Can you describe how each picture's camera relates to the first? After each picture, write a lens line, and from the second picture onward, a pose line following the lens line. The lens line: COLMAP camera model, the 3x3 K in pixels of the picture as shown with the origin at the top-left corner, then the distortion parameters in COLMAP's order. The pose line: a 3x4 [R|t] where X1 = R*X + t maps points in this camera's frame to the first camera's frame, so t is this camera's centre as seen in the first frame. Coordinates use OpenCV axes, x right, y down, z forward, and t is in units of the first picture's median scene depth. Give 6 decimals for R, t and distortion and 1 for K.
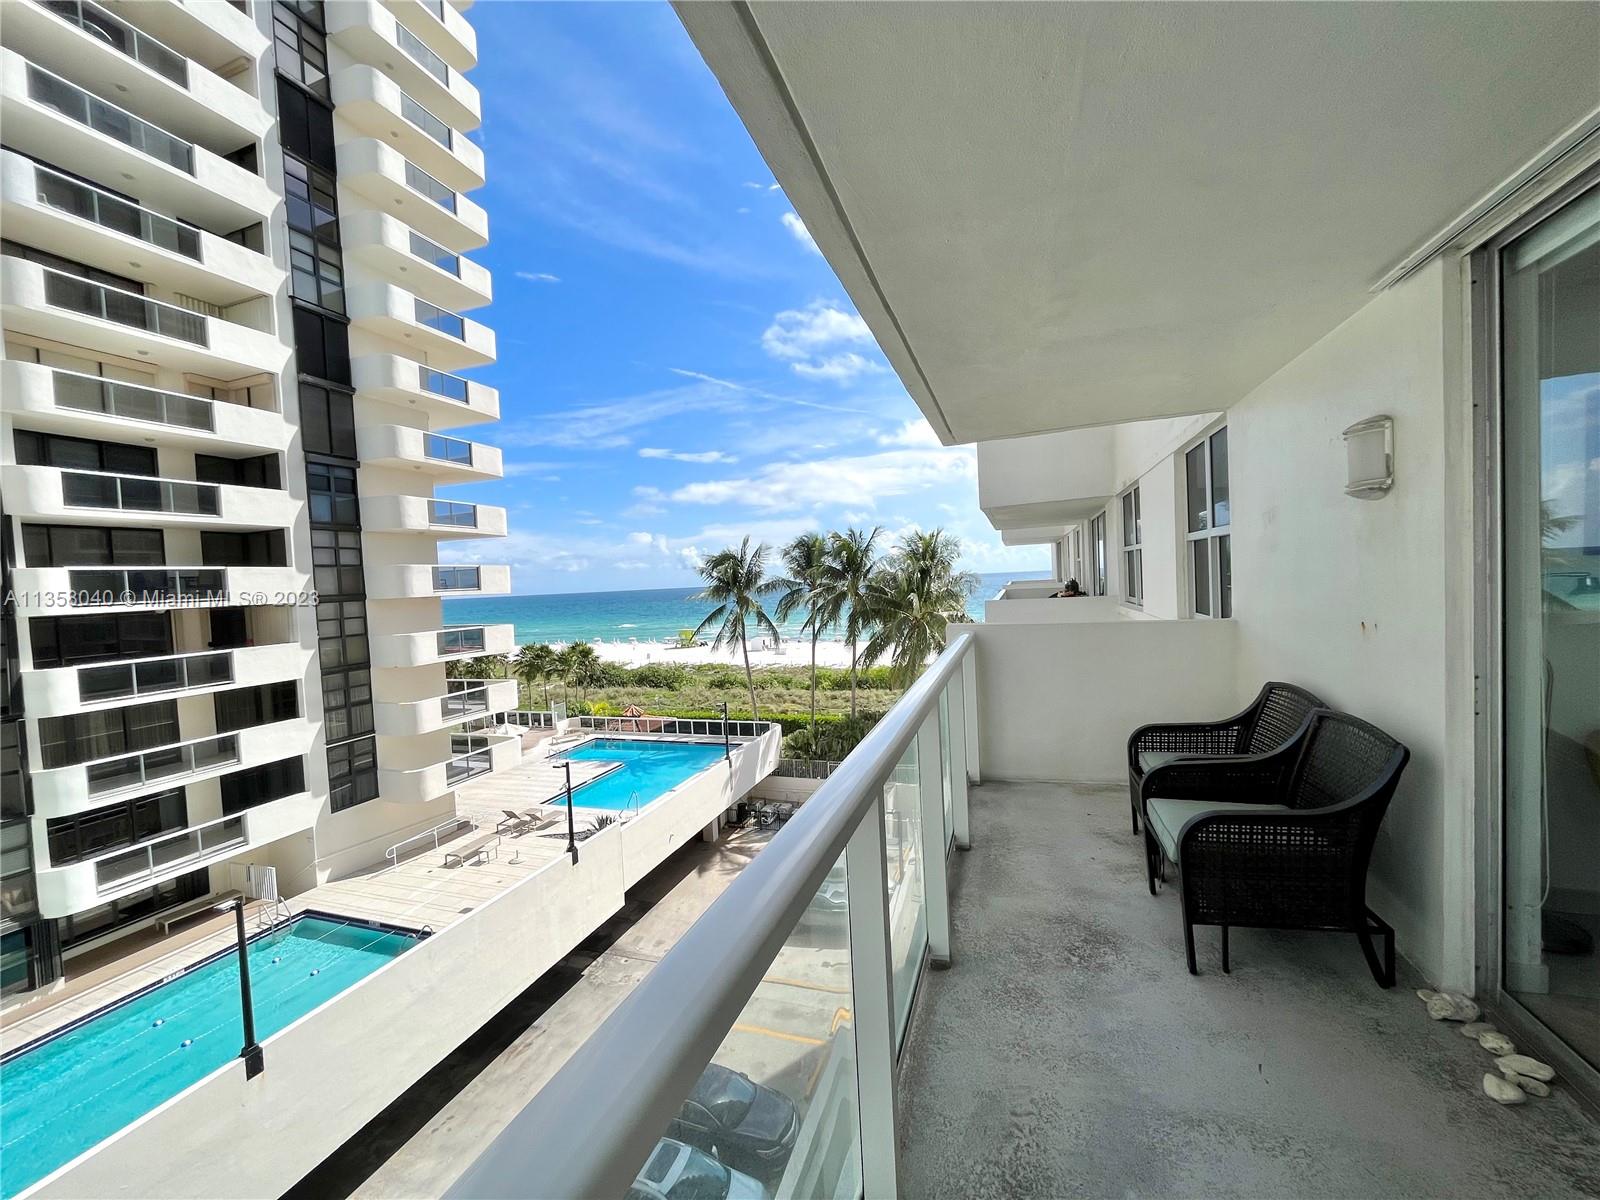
lens RADIAL K [[646.2, 0, 799.7], [0, 646.2, 601.6], [0, 0, 1]] dist [-0.004089, -0.000018]
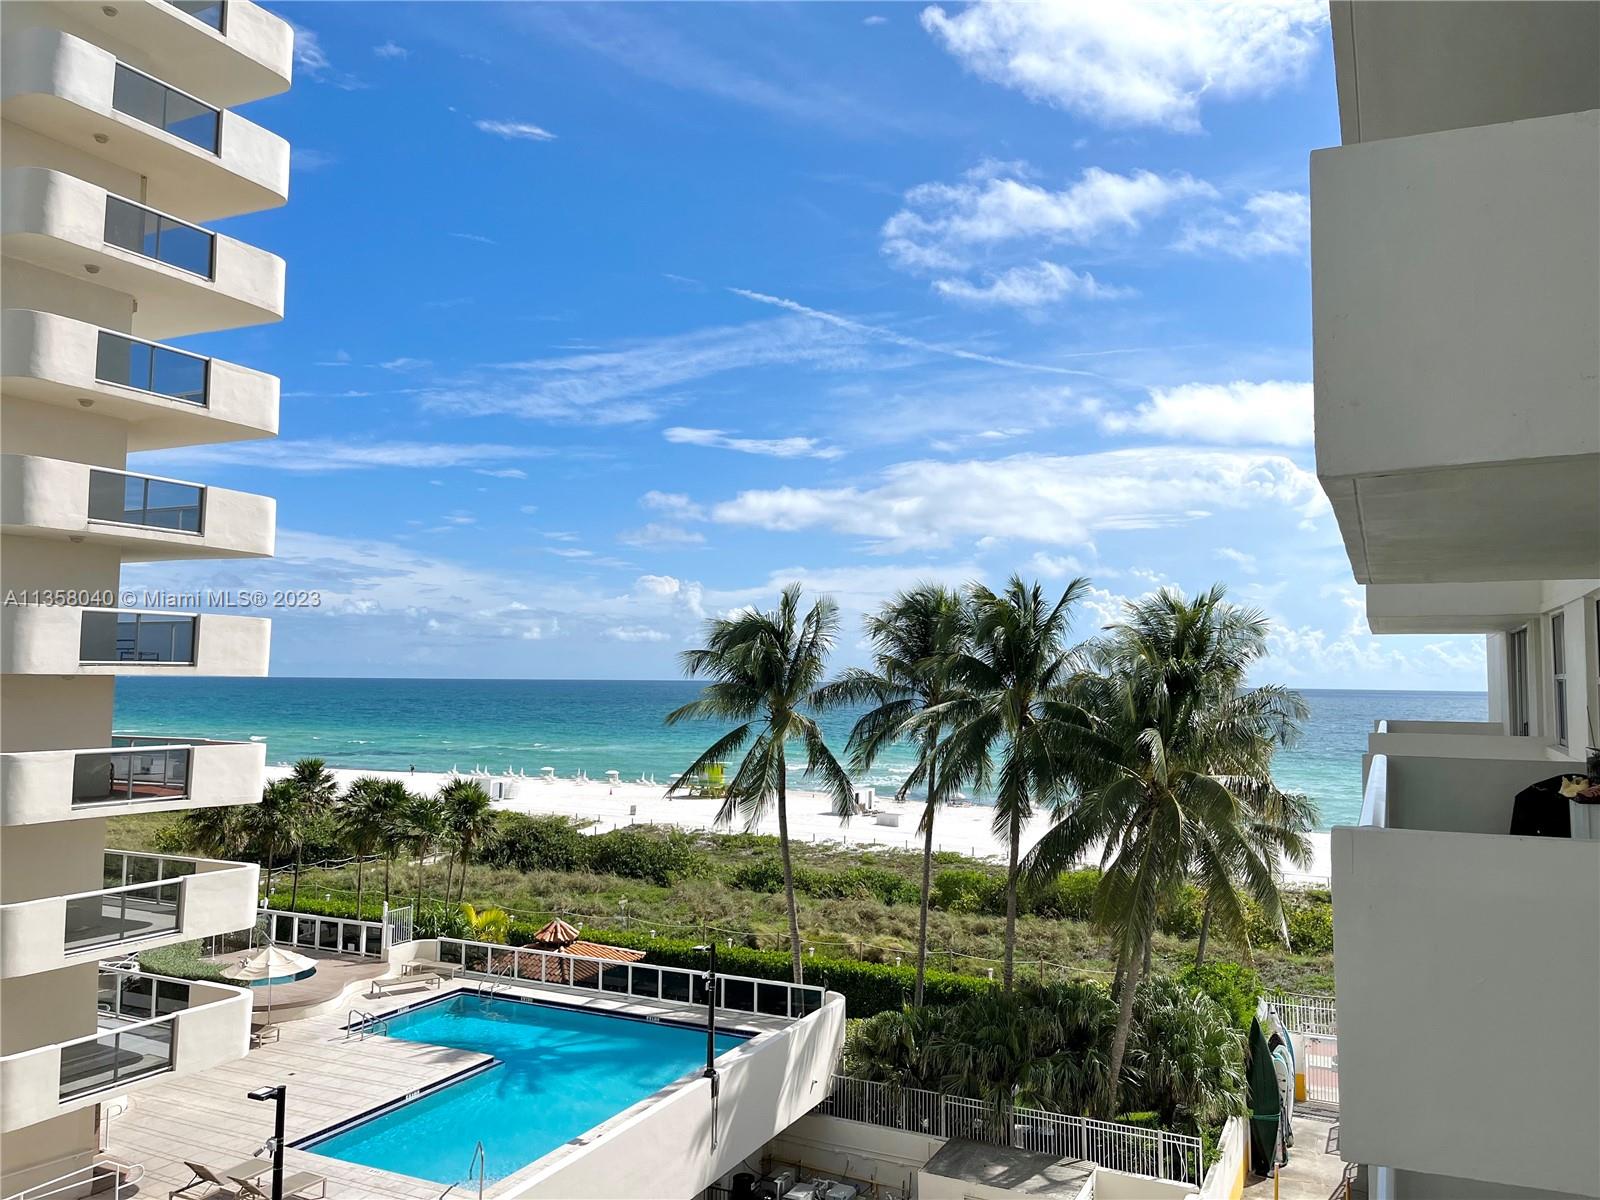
lens RADIAL K [[1199.8, 0, 804.8], [0, 1199.8, 575.0], [0, 0, 1]] dist [0.045295, -0.039949]
pose [[0.991332, 0.049283, -0.121786, 0.029678], [-0.063167, 0.991596, -0.112907, -0.007447], [0.115198, 0.119621, 0.986114, 0.107990]]
